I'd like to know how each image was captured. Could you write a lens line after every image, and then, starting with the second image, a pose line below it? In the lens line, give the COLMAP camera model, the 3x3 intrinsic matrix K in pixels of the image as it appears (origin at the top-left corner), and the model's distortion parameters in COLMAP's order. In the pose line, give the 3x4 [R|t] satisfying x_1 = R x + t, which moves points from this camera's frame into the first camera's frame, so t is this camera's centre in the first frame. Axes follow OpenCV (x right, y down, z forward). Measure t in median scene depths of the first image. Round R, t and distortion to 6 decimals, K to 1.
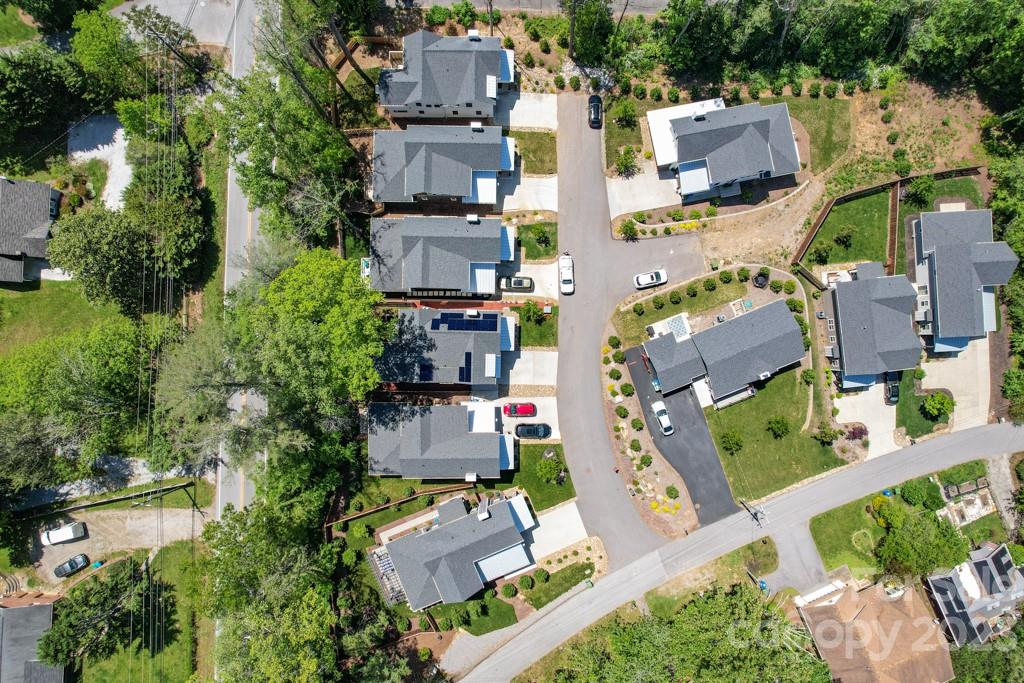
lens RADIAL K [[646.5, 0, 512.0], [0, 646.5, 341.5], [0, 0, 1]] dist [-0.064797, 0.056792]
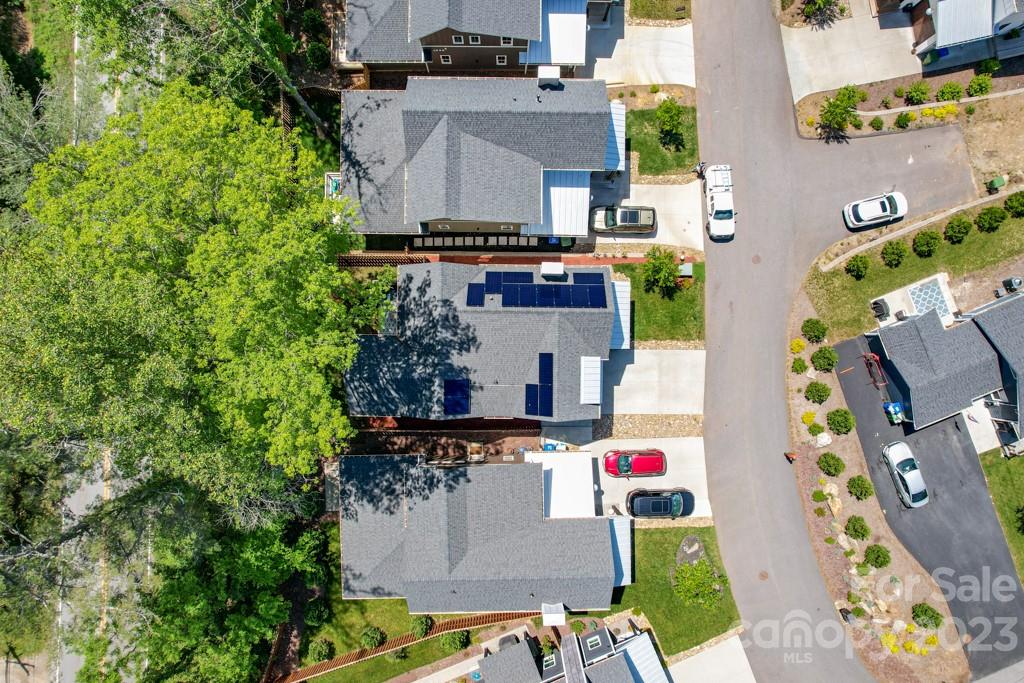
lens RADIAL K [[646.5, 0, 512.0], [0, 646.5, 341.5], [0, 0, 1]] dist [-0.064797, 0.056792]
pose [[0.999947, -0.010100, -0.002123, -0.084060], [0.010111, 0.999937, 0.004939, 0.004884], [0.002073, -0.004960, 0.999986, 0.483818]]
